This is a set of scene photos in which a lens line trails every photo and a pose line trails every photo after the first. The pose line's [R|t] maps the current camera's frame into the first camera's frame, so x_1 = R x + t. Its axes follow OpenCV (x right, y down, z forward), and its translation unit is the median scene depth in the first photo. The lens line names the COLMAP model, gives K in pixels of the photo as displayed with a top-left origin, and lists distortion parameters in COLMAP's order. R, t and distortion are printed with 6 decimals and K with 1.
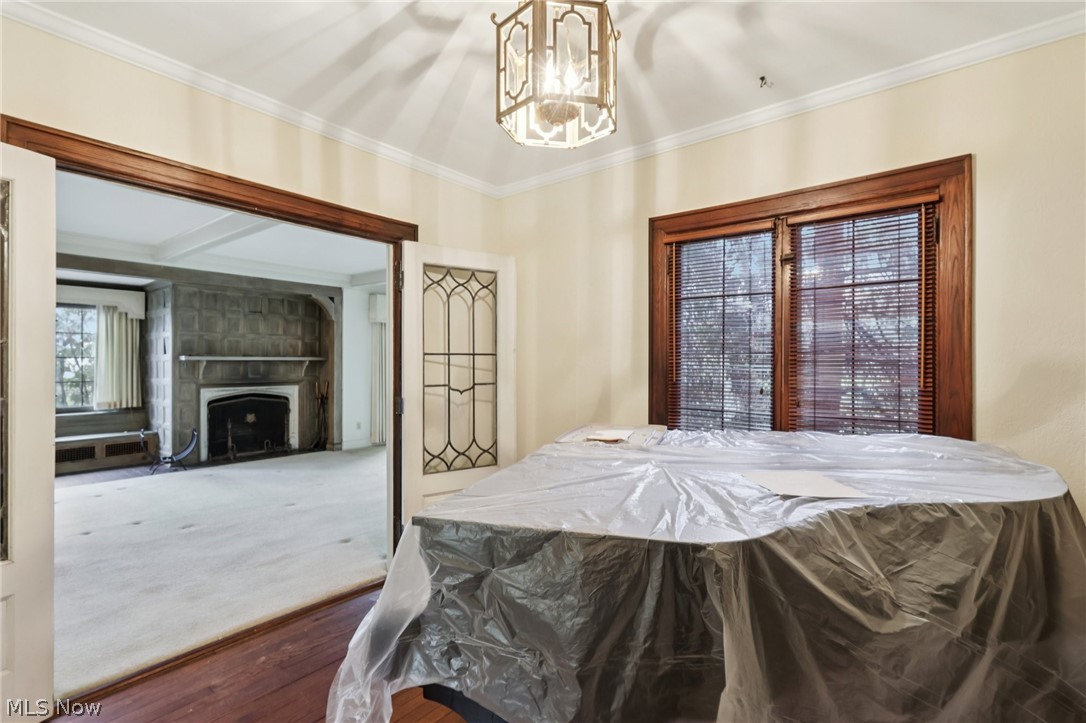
lens RADIAL K [[506.8, 0, 542.6], [0, 506.8, 361.5], [0, 0, 1]] dist [0.005968, 0.000176]
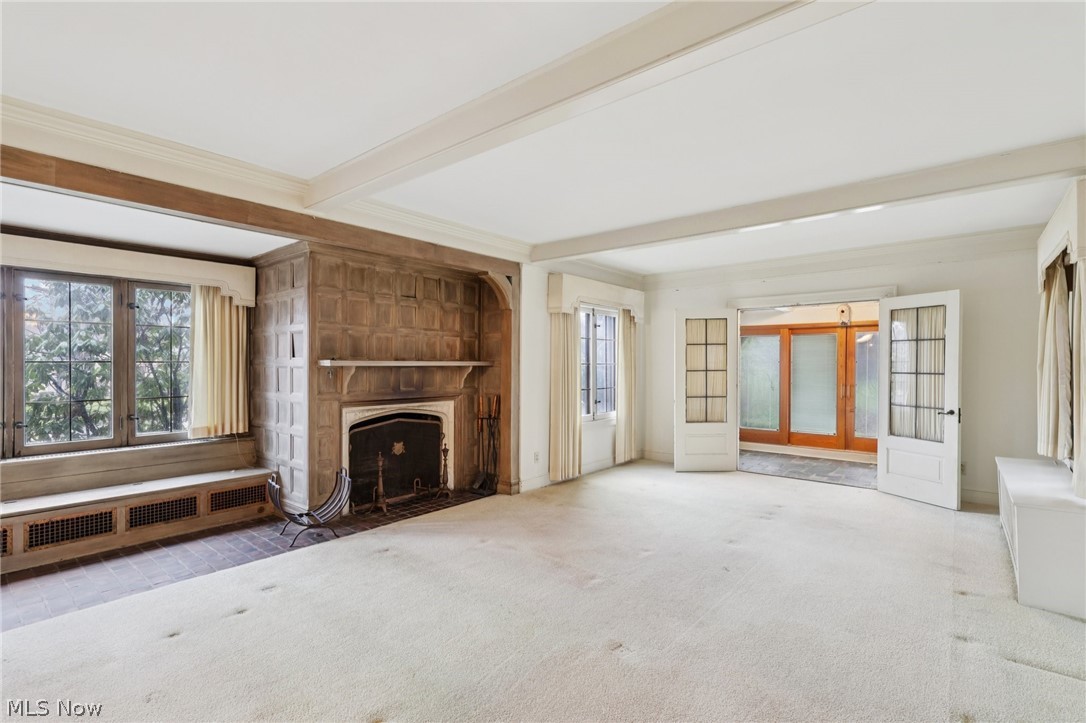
lens RADIAL K [[506.8, 0, 543.2], [0, 506.8, 364.4], [0, 0, 1]] dist [0.005968, 0.000176]
pose [[0.999653, 0.002103, -0.026259, -0.372463], [-0.002048, 0.999996, 0.002148, -0.006590], [0.026264, -0.002093, 0.999653, 0.318868]]
